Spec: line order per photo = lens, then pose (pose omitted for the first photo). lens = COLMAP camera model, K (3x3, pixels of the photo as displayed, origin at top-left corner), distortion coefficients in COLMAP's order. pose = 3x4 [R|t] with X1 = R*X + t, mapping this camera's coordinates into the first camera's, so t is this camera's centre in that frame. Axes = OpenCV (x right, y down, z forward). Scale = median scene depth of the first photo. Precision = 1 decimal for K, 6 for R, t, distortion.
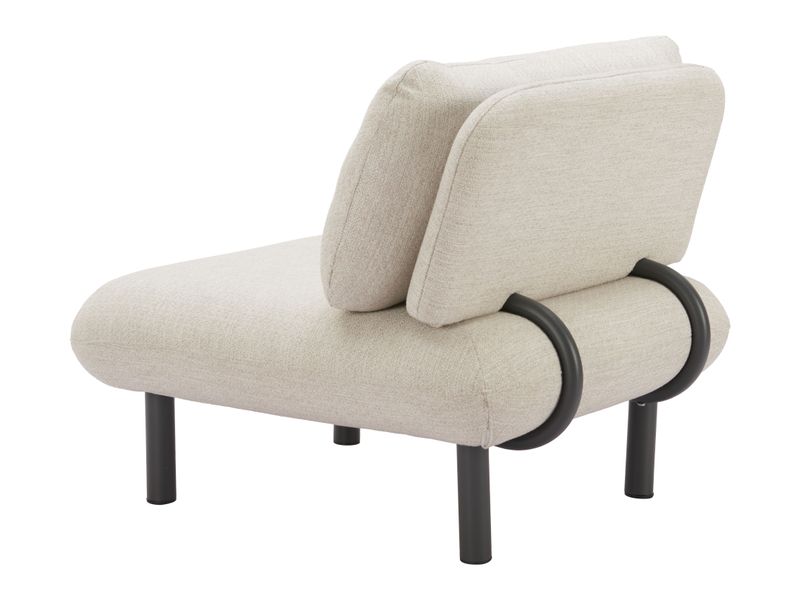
lens RADIAL K [[1630.2, 0, 400.0], [0, 1630.2, 300.0], [0, 0, 1]] dist [0.018634, 0.159330]
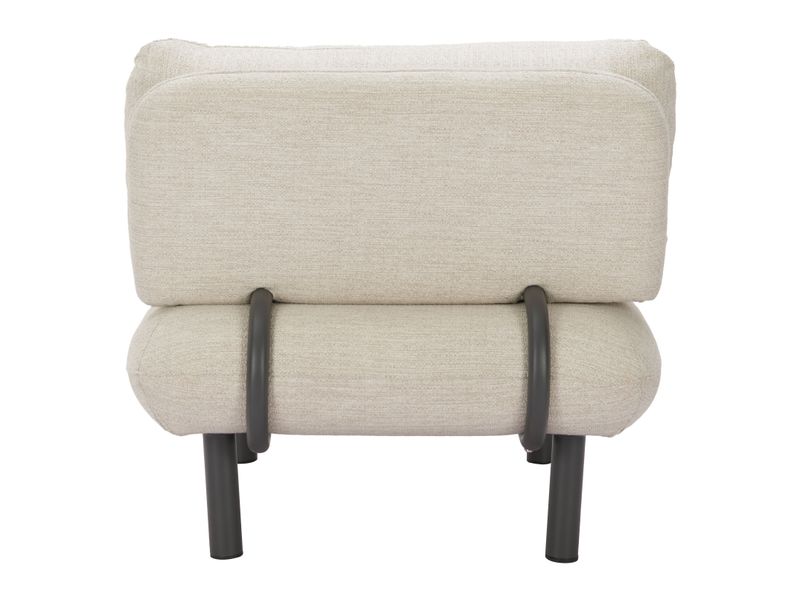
lens RADIAL K [[1630.2, 0, 400.0], [0, 1630.2, 300.0], [0, 0, 1]] dist [0.018634, 0.159330]
pose [[0.761171, 0.154561, -0.629865, 0.721634], [-0.152941, 0.986575, 0.057269, -0.063152], [0.630260, 0.052741, 0.774590, 0.297630]]
